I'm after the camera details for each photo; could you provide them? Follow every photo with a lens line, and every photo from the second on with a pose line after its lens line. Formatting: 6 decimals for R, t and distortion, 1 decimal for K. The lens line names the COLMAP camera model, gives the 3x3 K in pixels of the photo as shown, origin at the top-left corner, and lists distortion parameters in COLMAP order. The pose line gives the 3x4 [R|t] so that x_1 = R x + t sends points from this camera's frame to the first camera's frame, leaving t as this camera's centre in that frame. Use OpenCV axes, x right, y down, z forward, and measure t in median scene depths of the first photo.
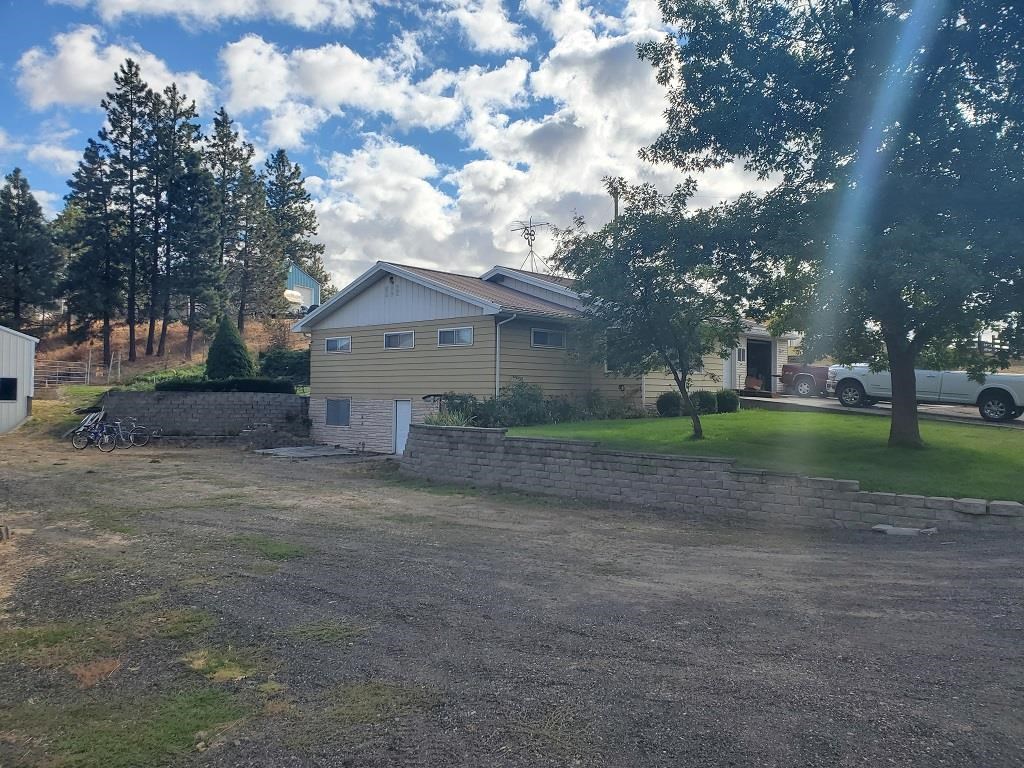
lens RADIAL K [[824.3, 0, 508.3], [0, 824.3, 379.9], [0, 0, 1]] dist [0.044935, -0.023783]
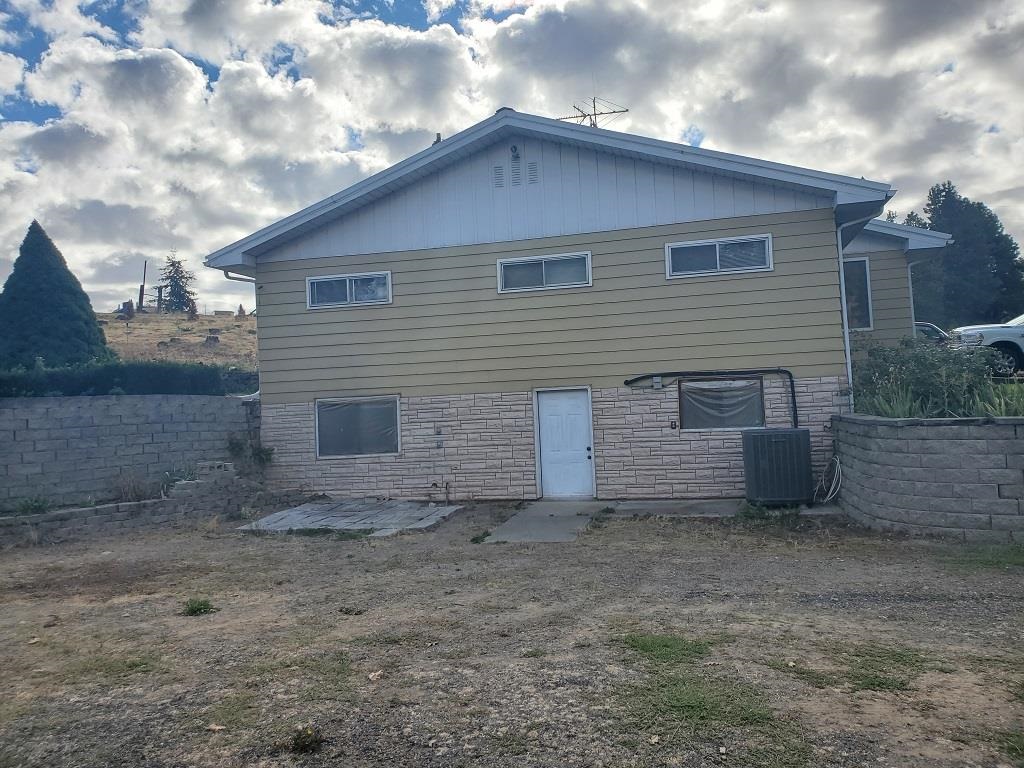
lens RADIAL K [[824.3, 0, 511.9], [0, 824.3, 383.4], [0, 0, 1]] dist [0.044935, -0.023783]
pose [[0.858015, -0.036721, 0.512310, -0.393653], [0.043954, 0.999032, -0.002006, 0.019073], [-0.511740, 0.024239, 0.858799, 0.559577]]
